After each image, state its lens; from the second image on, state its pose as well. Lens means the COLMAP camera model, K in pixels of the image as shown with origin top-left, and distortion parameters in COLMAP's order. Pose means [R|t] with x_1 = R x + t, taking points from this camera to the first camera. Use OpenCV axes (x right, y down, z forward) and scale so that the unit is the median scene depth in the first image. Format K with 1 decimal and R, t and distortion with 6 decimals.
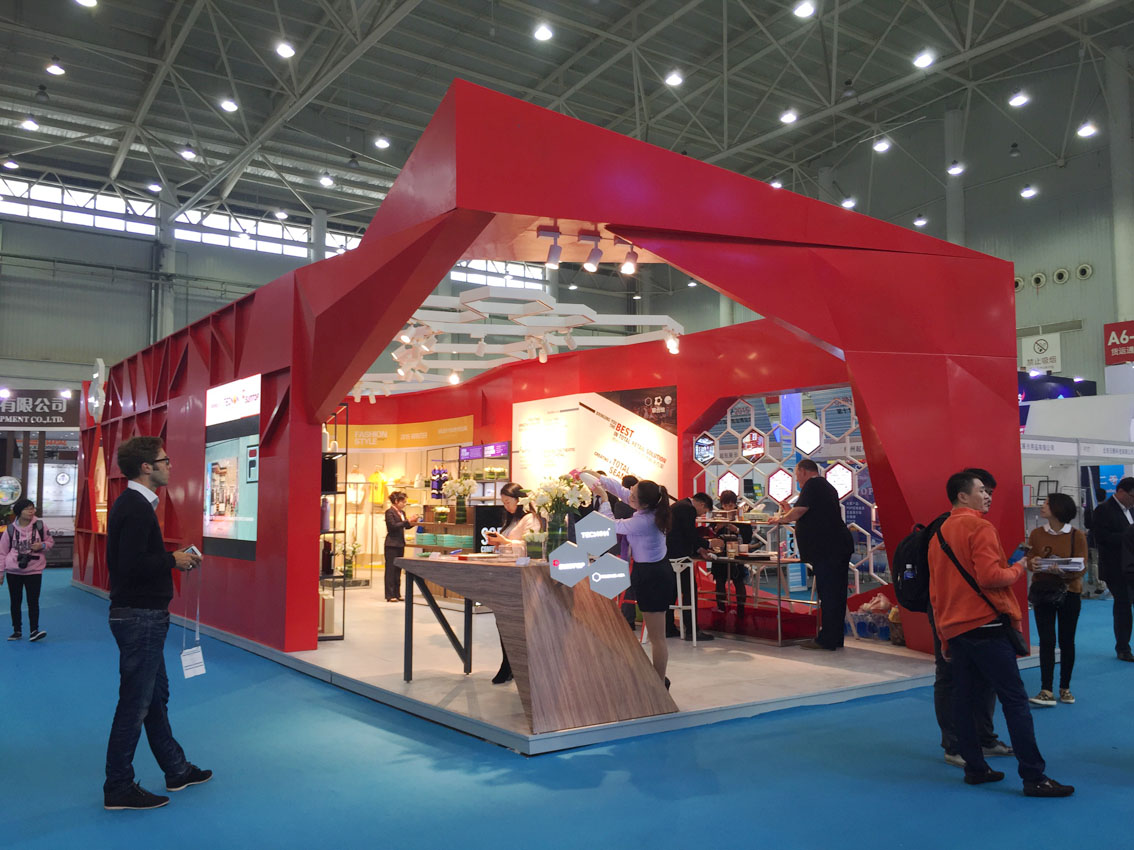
lens RADIAL K [[987.6, 0, 568.0], [0, 987.6, 425.7], [0, 0, 1]] dist [0.057491, -0.004387]
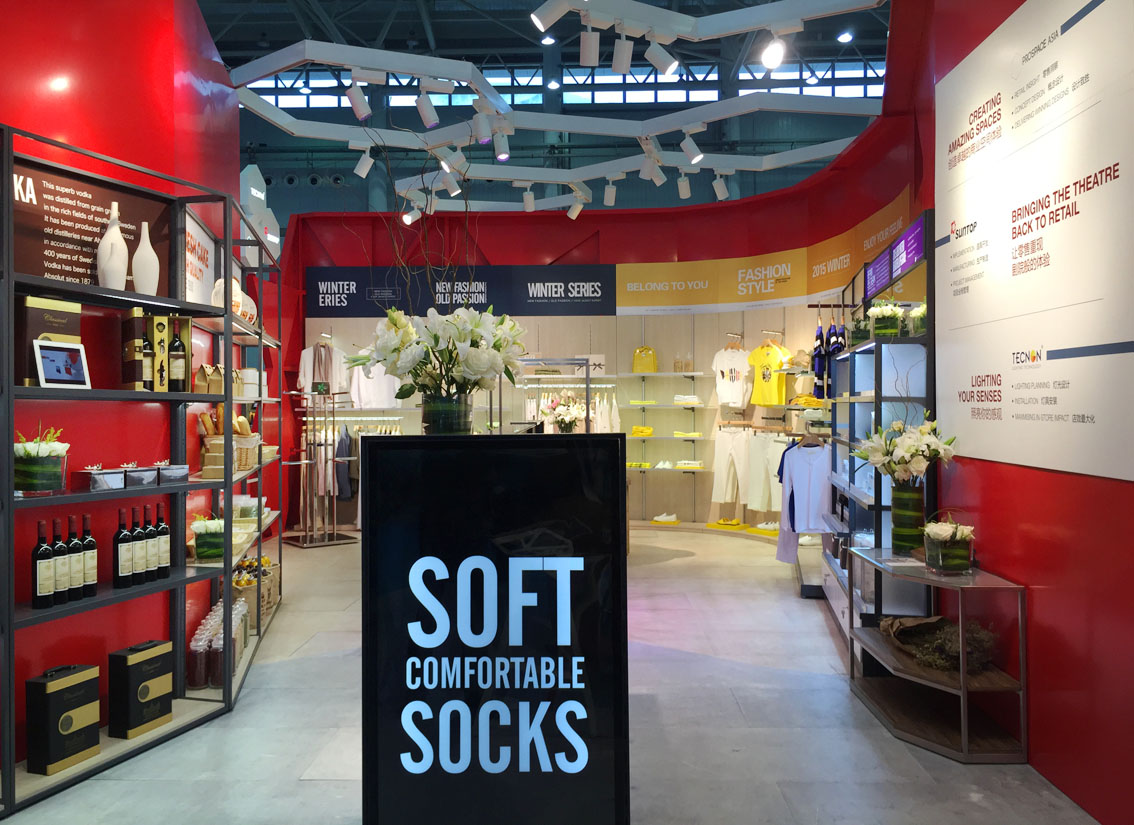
lens RADIAL K [[1007.9, 0, 564.6], [0, 1007.9, 394.1], [0, 0, 1]] dist [0.090220, -0.117612]
pose [[0.804877, -0.016841, -0.593203, 0.028993], [0.060872, 0.996668, 0.054298, 0.037123], [0.590312, -0.079813, 0.803220, 0.518094]]
